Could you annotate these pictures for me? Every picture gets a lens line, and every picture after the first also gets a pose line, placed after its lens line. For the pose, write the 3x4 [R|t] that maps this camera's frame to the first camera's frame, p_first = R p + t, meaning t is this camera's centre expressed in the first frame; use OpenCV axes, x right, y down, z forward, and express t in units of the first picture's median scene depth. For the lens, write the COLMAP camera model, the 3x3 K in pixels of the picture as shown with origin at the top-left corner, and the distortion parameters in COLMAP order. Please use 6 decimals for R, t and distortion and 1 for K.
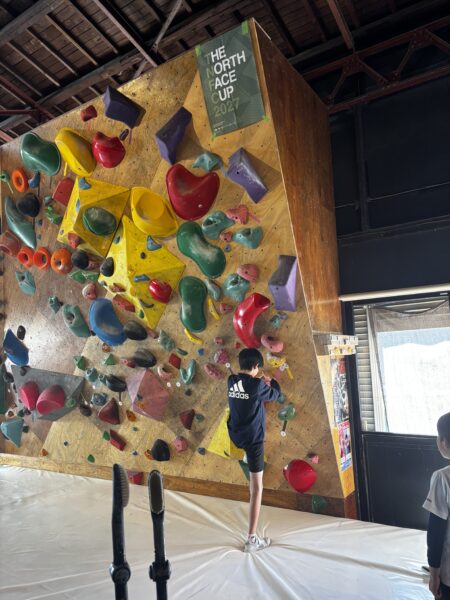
lens RADIAL K [[455.4, 0, 215.1], [0, 455.4, 299.6], [0, 0, 1]] dist [0.070649, -0.085087]
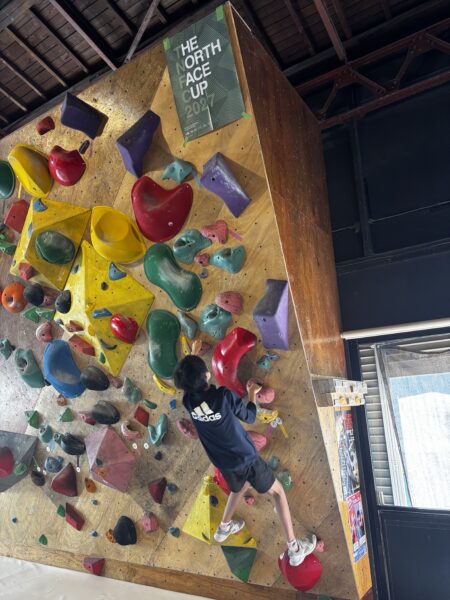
lens RADIAL K [[455.4, 0, 215.1], [0, 455.4, 299.6], [0, 0, 1]] dist [0.070649, -0.085087]
pose [[0.999899, -0.006898, 0.012411, 0.033627], [0.008238, 0.993743, -0.111382, 0.022209], [-0.011565, 0.111473, 0.993700, 0.174140]]
